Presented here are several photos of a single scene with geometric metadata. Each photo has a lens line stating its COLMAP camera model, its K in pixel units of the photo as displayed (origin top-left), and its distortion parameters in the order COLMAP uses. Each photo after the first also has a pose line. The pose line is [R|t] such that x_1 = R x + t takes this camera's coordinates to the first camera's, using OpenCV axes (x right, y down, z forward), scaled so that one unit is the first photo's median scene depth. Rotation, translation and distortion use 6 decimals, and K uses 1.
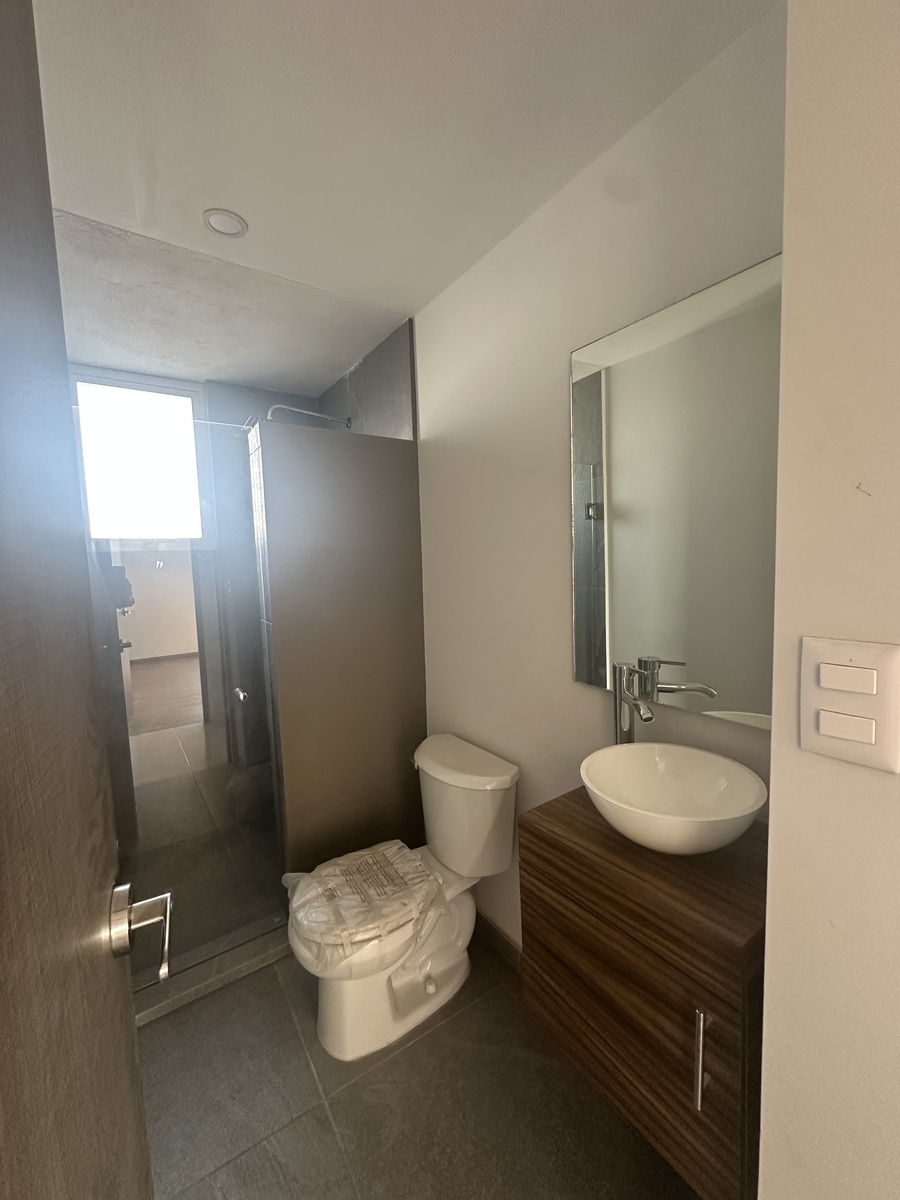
lens RADIAL K [[479.3, 0, 450.2], [0, 479.3, 599.1], [0, 0, 1]] dist [-0.003466, 0.000835]
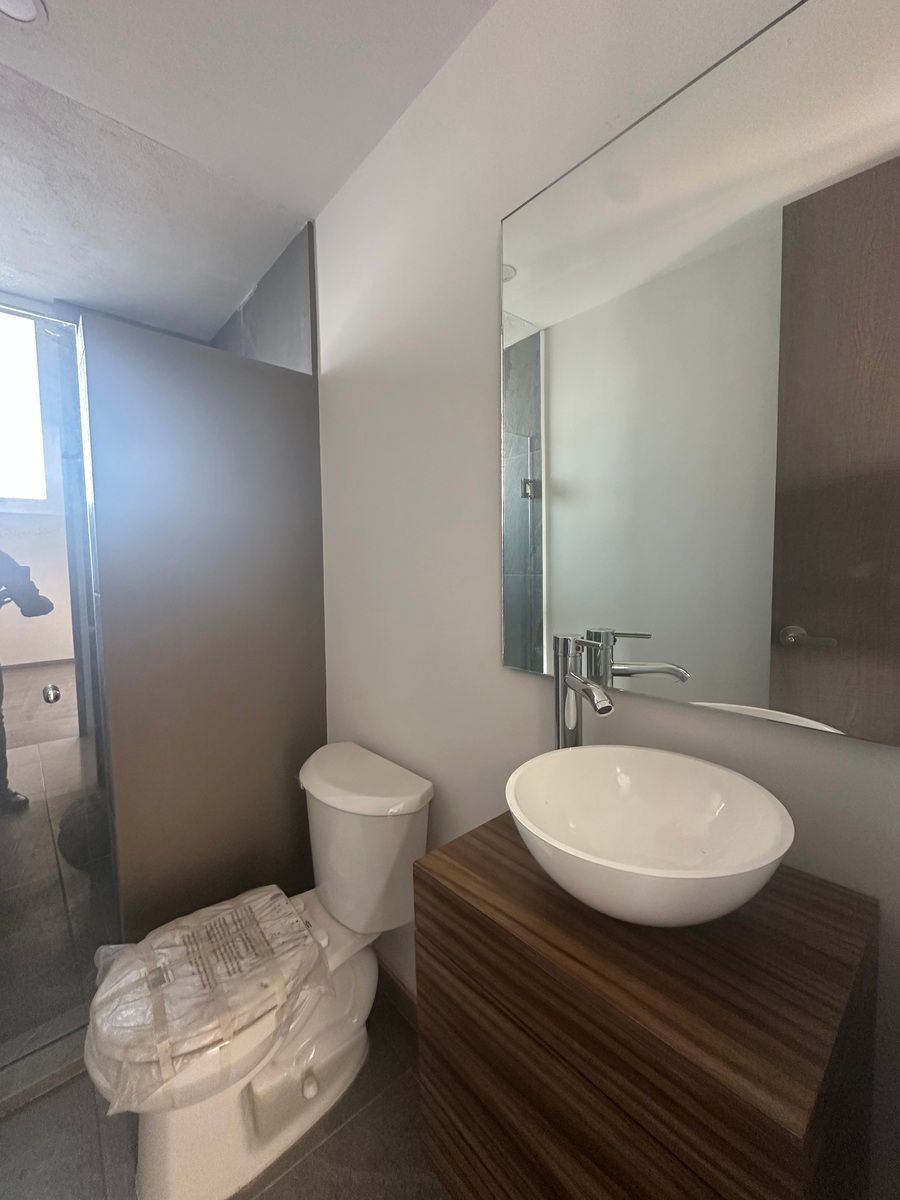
lens RADIAL K [[479.3, 0, 450.7], [0, 479.3, 598.8], [0, 0, 1]] dist [-0.003466, 0.000835]
pose [[0.992092, 0.012102, 0.124926, 0.073240], [-0.009789, 0.999769, -0.019113, 0.073108], [-0.125129, 0.017739, 0.991982, 0.235601]]
